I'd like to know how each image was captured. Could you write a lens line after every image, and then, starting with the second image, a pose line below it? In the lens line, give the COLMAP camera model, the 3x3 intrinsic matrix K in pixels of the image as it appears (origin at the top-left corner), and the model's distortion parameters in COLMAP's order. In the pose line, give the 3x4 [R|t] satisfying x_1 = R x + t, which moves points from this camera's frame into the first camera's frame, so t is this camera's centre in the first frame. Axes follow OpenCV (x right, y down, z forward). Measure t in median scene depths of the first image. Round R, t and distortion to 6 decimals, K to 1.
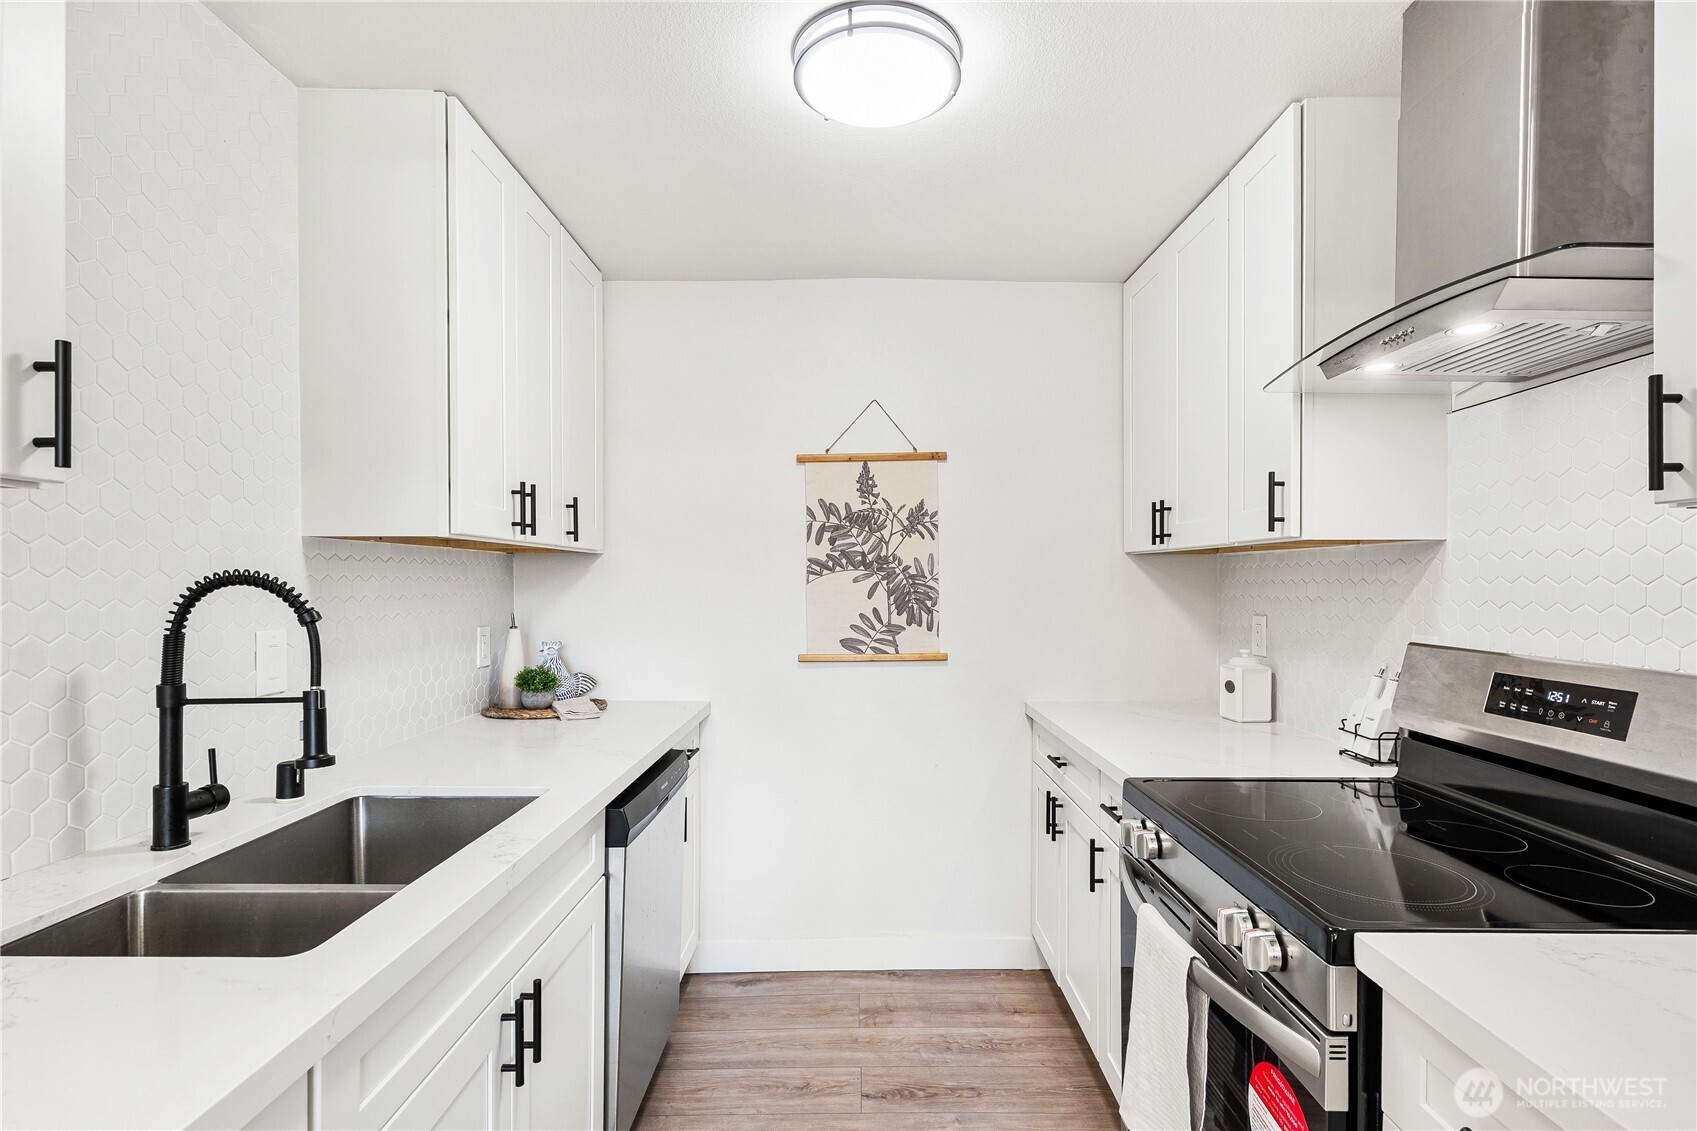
lens RADIAL K [[820.9, 0, 857.4], [0, 820.9, 583.3], [0, 0, 1]] dist [-0.002578, -0.000705]
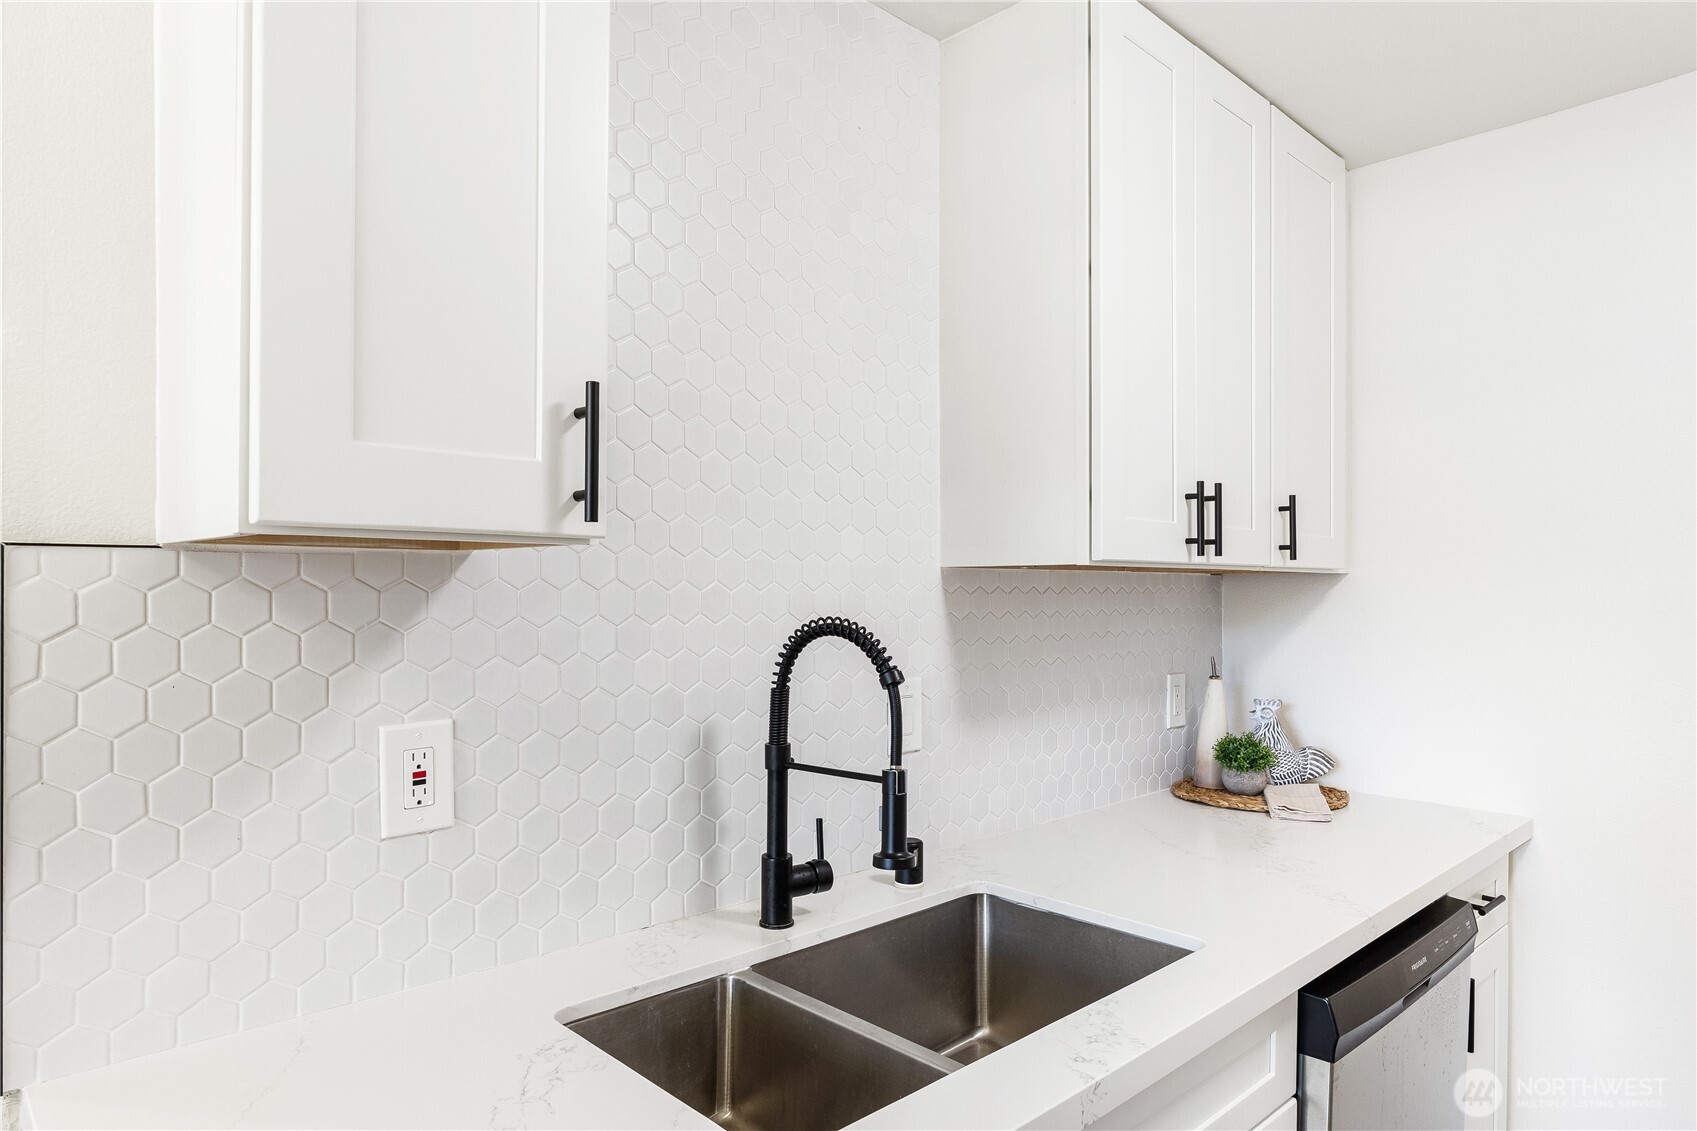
lens RADIAL K [[1025.6, 0, 850.6], [0, 1025.6, 590.6], [0, 0, 1]] dist [-0.002545, -0.000862]
pose [[0.695978, -0.000318, -0.718063, 0.019311], [-0.003013, 0.999990, -0.003364, -0.030292], [0.718056, 0.004505, 0.695970, 0.201888]]
